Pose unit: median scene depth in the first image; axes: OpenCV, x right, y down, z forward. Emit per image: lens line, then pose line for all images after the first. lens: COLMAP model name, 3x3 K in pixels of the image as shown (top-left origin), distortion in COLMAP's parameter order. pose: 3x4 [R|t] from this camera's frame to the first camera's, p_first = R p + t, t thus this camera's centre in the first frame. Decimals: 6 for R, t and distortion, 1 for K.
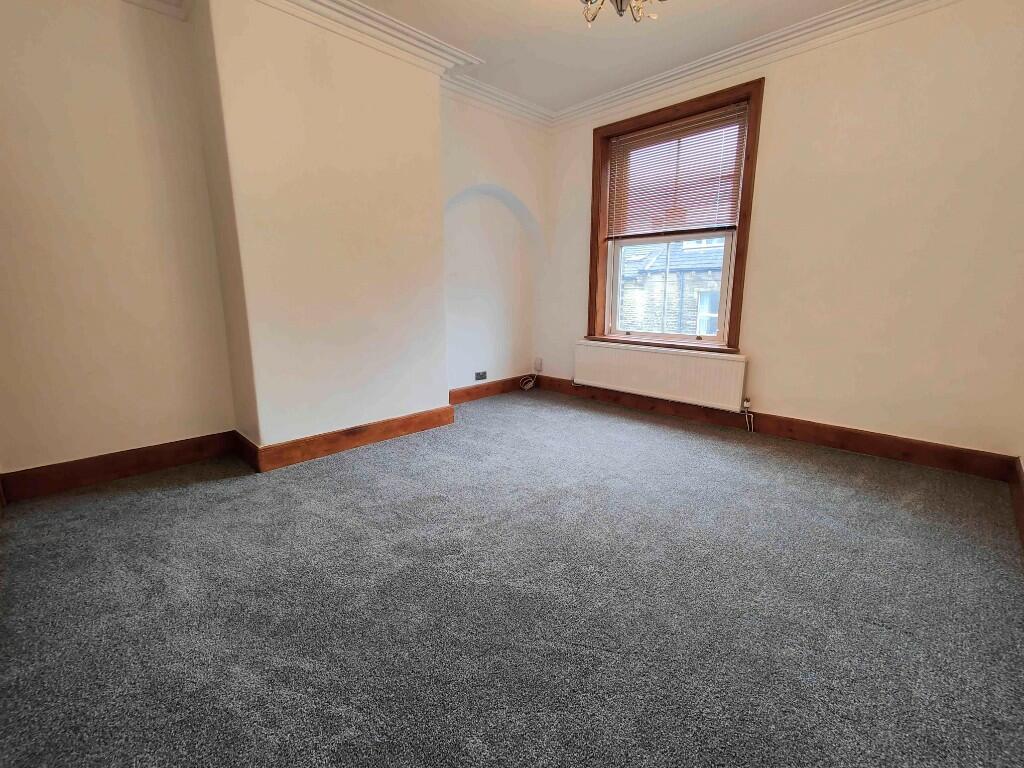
lens RADIAL K [[449.7, 0, 510.3], [0, 449.7, 383.7], [0, 0, 1]] dist [-0.000550, 0.004120]
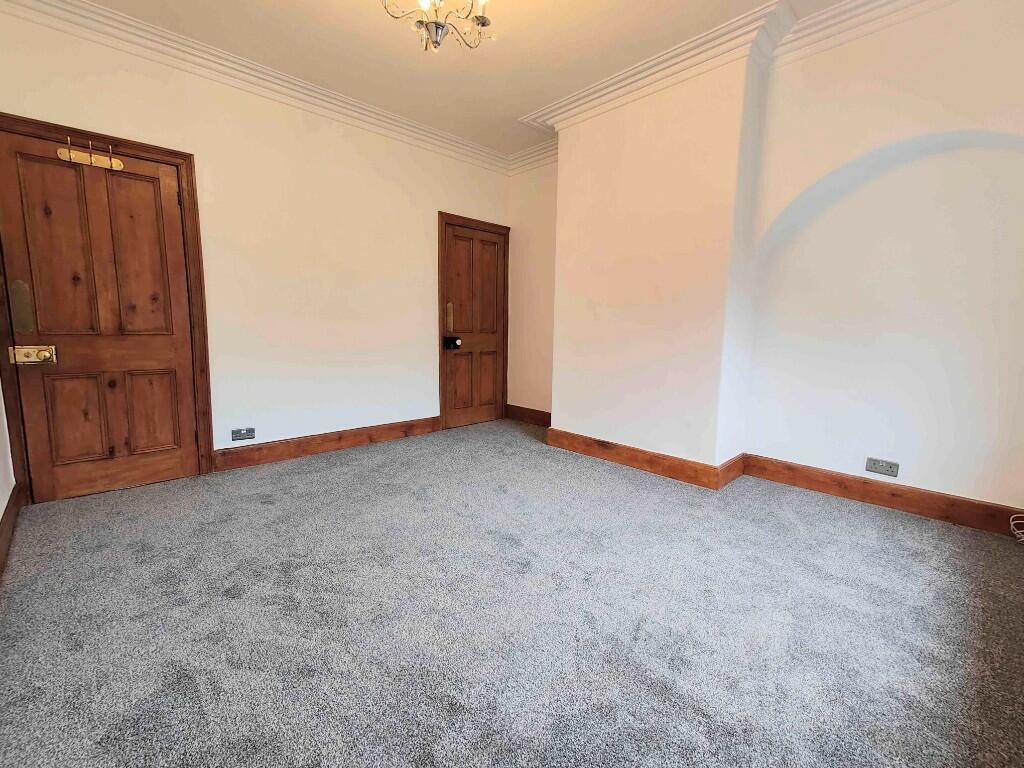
lens RADIAL K [[449.7, 0, 510.4], [0, 449.7, 381.9], [0, 0, 1]] dist [-0.000550, 0.004120]
pose [[-0.034596, 0.129182, -0.991017, 0.734271], [-0.213078, 0.967858, 0.133601, -0.141798], [0.976422, 0.215786, -0.005958, 0.726318]]
